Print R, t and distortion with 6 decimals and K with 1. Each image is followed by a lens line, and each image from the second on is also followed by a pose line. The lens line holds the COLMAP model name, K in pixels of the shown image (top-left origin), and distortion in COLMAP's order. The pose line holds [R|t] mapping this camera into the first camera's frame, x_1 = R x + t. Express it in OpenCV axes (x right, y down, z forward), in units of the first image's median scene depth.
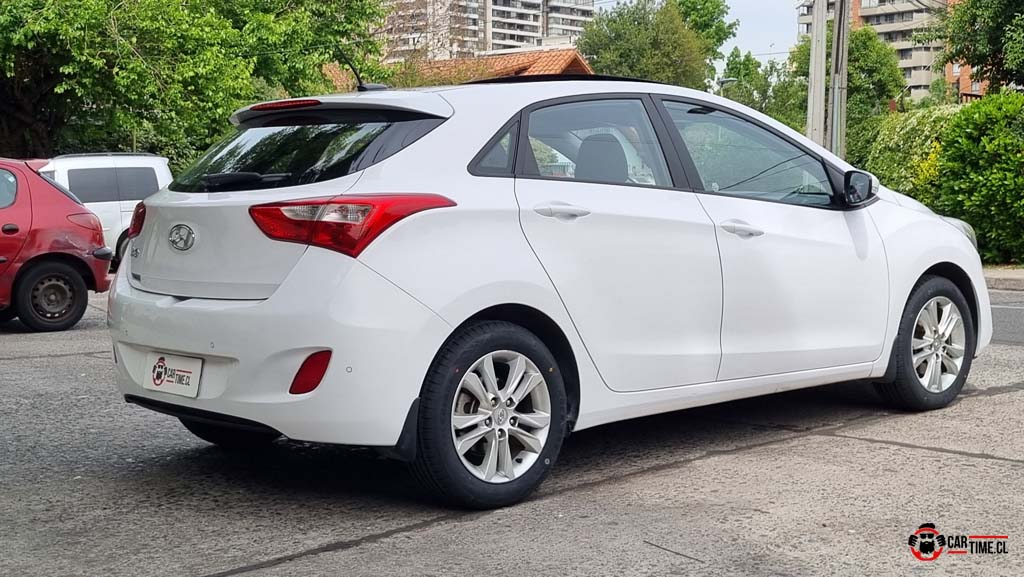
lens RADIAL K [[1385.6, 0, 512.0], [0, 1385.6, 288.5], [0, 0, 1]] dist [0.032443, -0.007817]
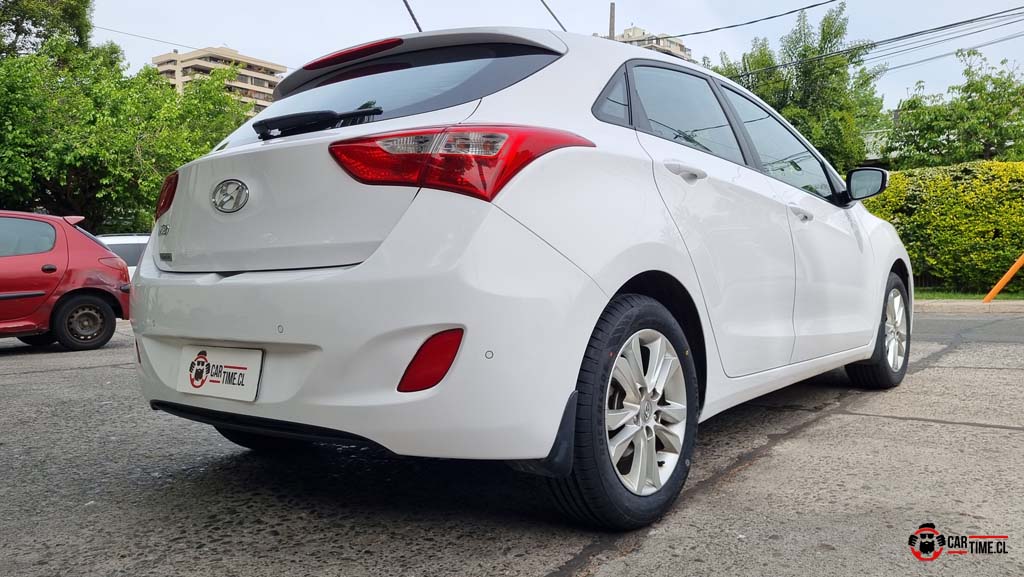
lens RADIAL K [[768.8, 0, 509.0], [0, 768.8, 286.7], [0, 0, 1]] dist [0.035165, -0.041724]
pose [[0.985756, -0.012593, 0.167709, -0.154338], [0.021514, 0.998442, -0.051484, 0.039365], [-0.166800, 0.054358, 0.984491, 0.540455]]
